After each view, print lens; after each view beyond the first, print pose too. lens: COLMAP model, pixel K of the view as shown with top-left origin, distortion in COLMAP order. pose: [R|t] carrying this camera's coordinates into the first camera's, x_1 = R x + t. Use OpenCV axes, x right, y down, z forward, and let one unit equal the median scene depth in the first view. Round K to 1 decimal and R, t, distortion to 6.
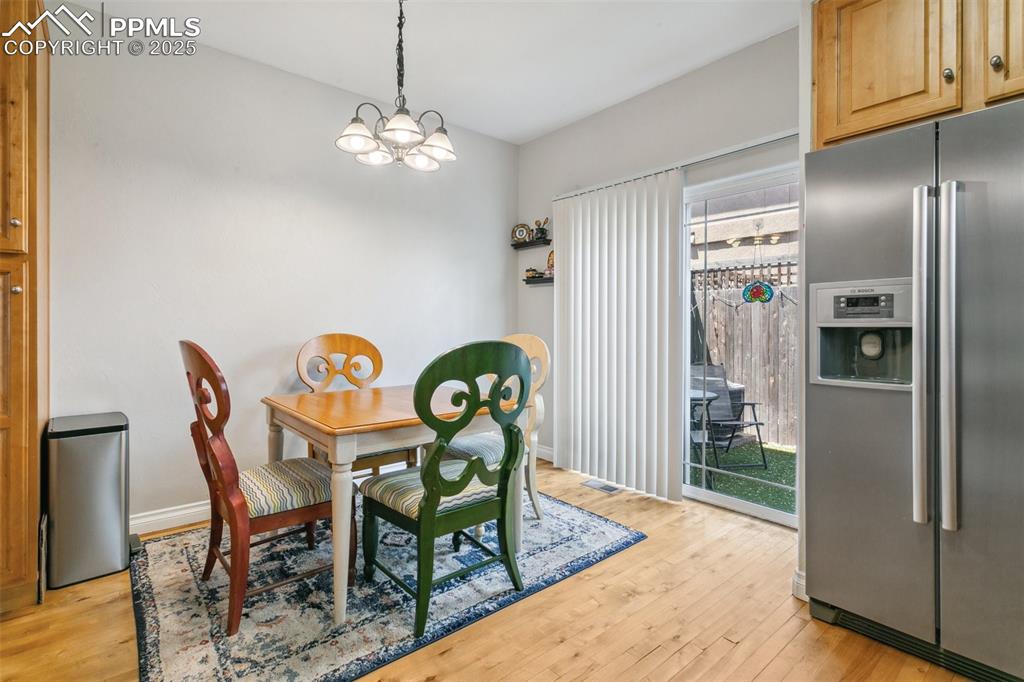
lens RADIAL K [[488.1, 0, 508.4], [0, 488.1, 327.2], [0, 0, 1]] dist [0.001484, 0.000310]
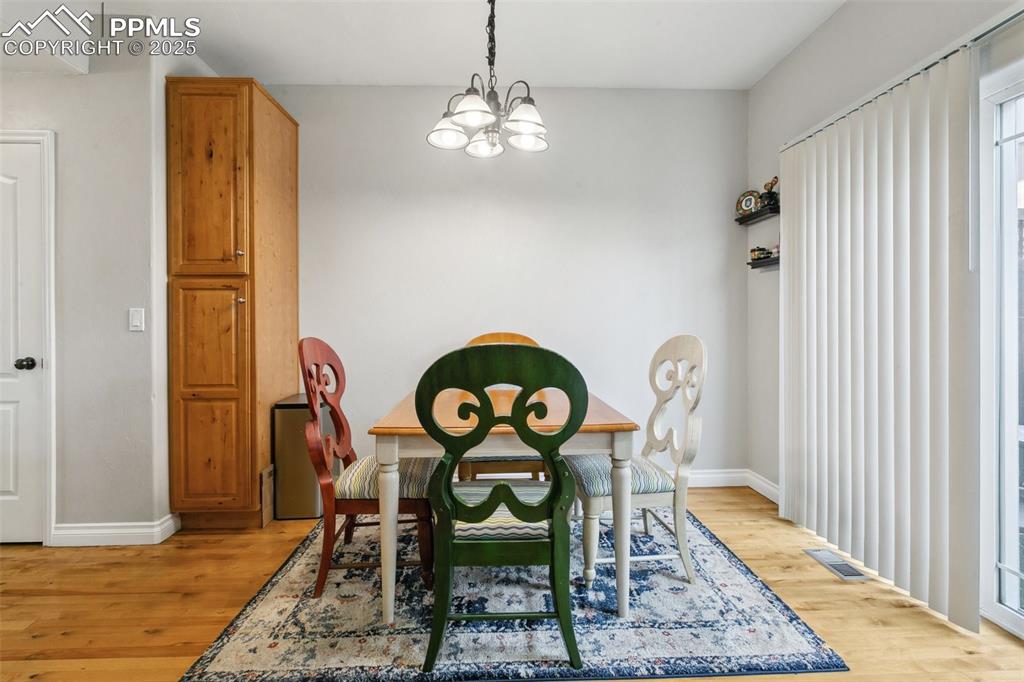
lens RADIAL K [[488.1, 0, 504.7], [0, 488.1, 325.0], [0, 0, 1]] dist [0.001484, 0.000310]
pose [[0.786442, -0.003349, -0.617656, 0.390050], [0.003841, 0.999992, -0.000531, -0.002028], [0.617653, -0.001955, 0.786449, 0.306640]]
